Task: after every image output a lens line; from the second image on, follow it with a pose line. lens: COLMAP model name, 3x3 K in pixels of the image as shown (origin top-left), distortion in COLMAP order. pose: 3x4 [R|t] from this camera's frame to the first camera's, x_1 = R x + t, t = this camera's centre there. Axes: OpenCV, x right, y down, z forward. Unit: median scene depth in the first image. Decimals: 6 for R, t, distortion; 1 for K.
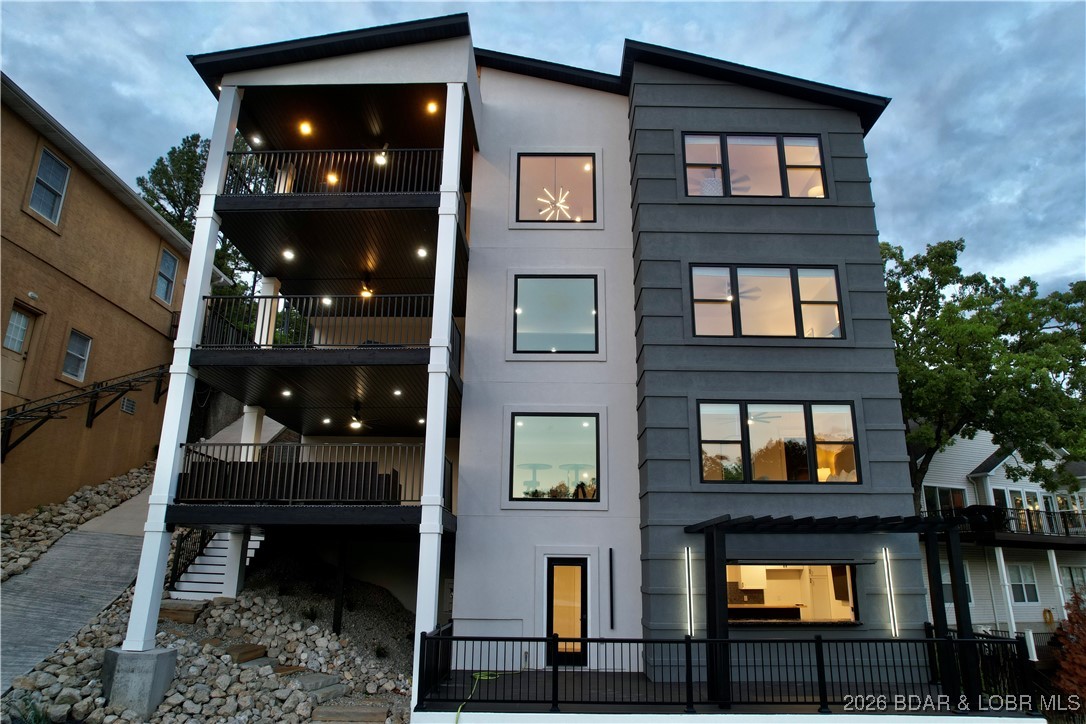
lens RADIAL K [[693.2, 0, 545.1], [0, 693.2, 366.8], [0, 0, 1]] dist [-0.070210, 0.064826]
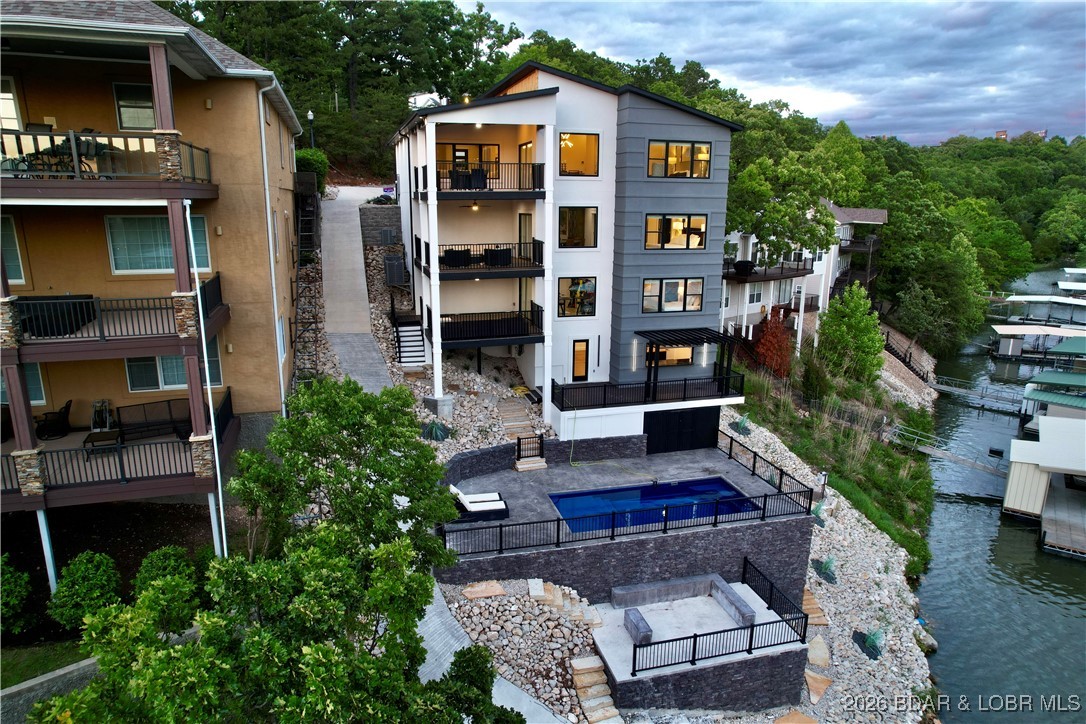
lens RADIAL K [[693.2, 0, 545.1], [0, 693.2, 366.8], [0, 0, 1]] dist [-0.070210, 0.064826]
pose [[0.958803, -0.069664, 0.275398, -0.739803], [-0.078549, 0.866650, 0.492695, -0.793302], [-0.272997, -0.494029, 0.825474, -0.956367]]
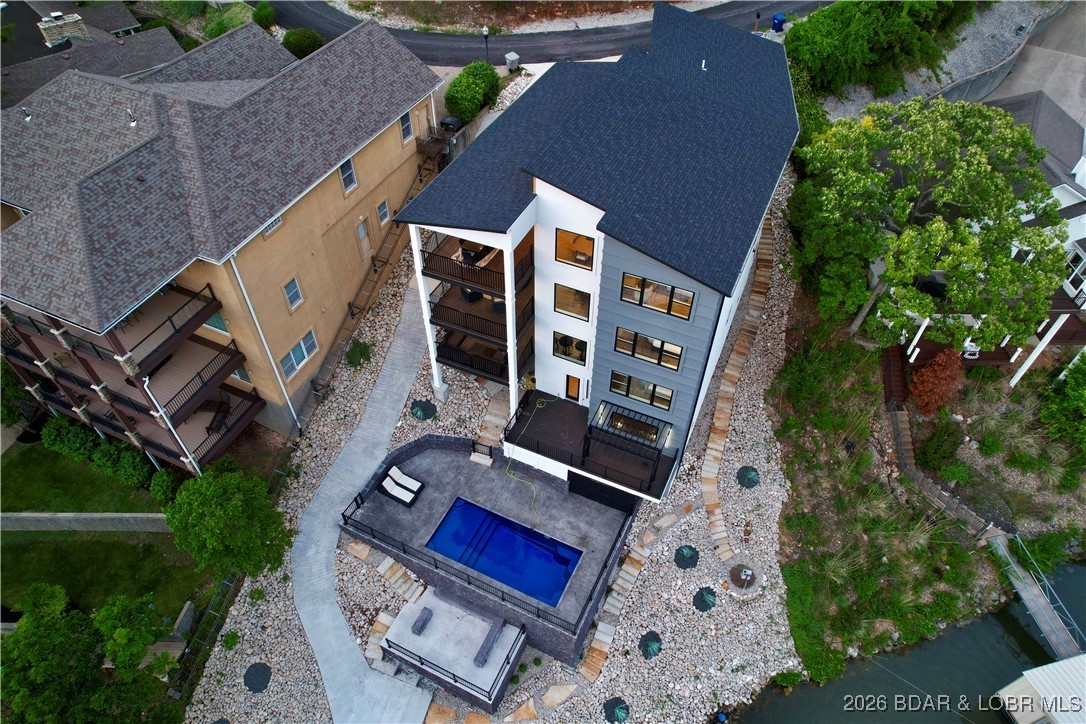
lens RADIAL K [[693.2, 0, 545.1], [0, 693.2, 366.8], [0, 0, 1]] dist [-0.070210, 0.064826]
pose [[0.910627, 0.299364, -0.284849, 0.682474], [0.121710, 0.464440, 0.877201, -2.090780], [0.394898, -0.833473, 0.386496, -0.044044]]
